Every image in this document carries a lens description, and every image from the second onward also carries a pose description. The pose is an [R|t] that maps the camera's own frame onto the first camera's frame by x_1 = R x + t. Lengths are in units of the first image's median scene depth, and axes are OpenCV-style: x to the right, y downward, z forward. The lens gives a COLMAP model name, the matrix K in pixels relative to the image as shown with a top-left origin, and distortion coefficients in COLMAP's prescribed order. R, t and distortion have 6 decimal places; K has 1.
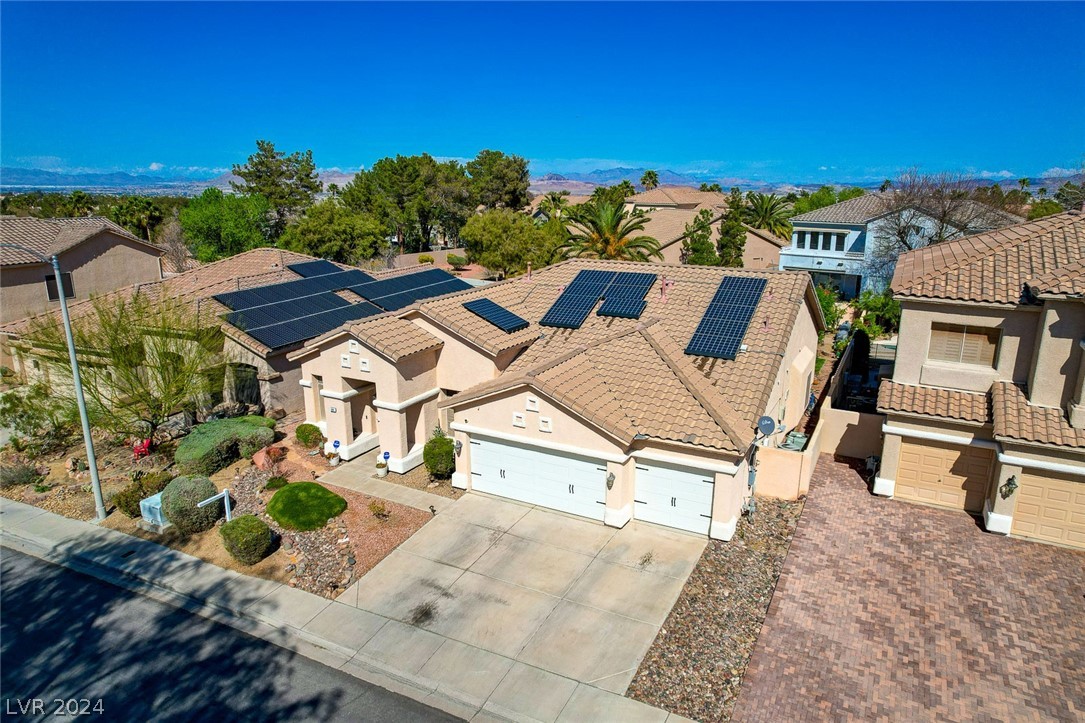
lens RADIAL K [[693.4, 0, 547.1], [0, 693.4, 358.6], [0, 0, 1]] dist [-0.072130, 0.066491]
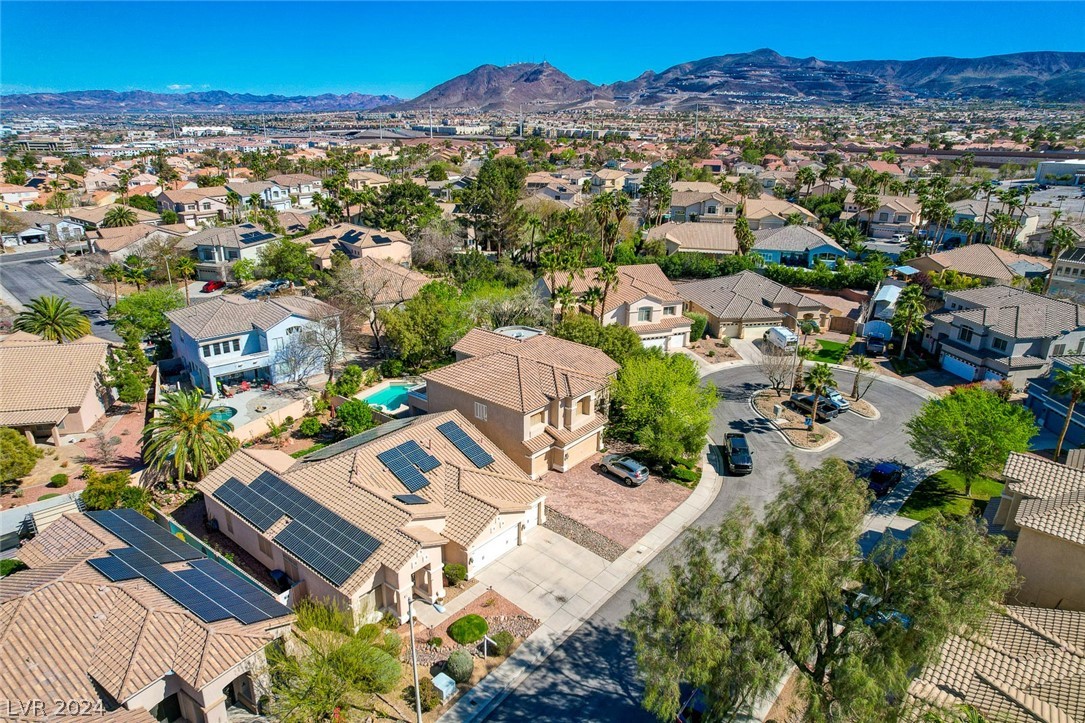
lens RADIAL K [[693.4, 0, 547.1], [0, 693.4, 358.6], [0, 0, 1]] dist [-0.072130, 0.066491]
pose [[0.217801, -0.327016, 0.919578, -1.751616], [0.237633, 0.931611, 0.275012, -0.936200], [-0.946622, 0.158624, 0.280615, 0.098784]]
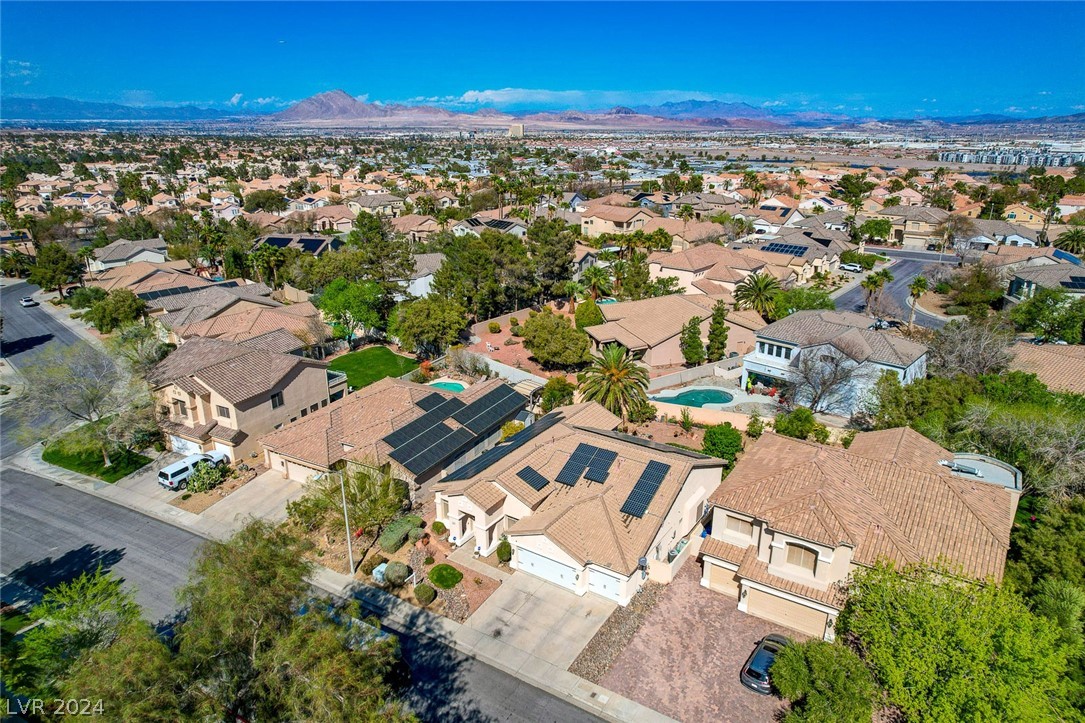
lens RADIAL K [[693.4, 0, 547.1], [0, 693.4, 358.6], [0, 0, 1]] dist [-0.072130, 0.066491]
pose [[0.995781, 0.029890, -0.086762, 0.151005], [-0.022866, 0.996463, 0.080857, -0.657997], [0.088872, -0.078531, 0.992942, -1.111841]]
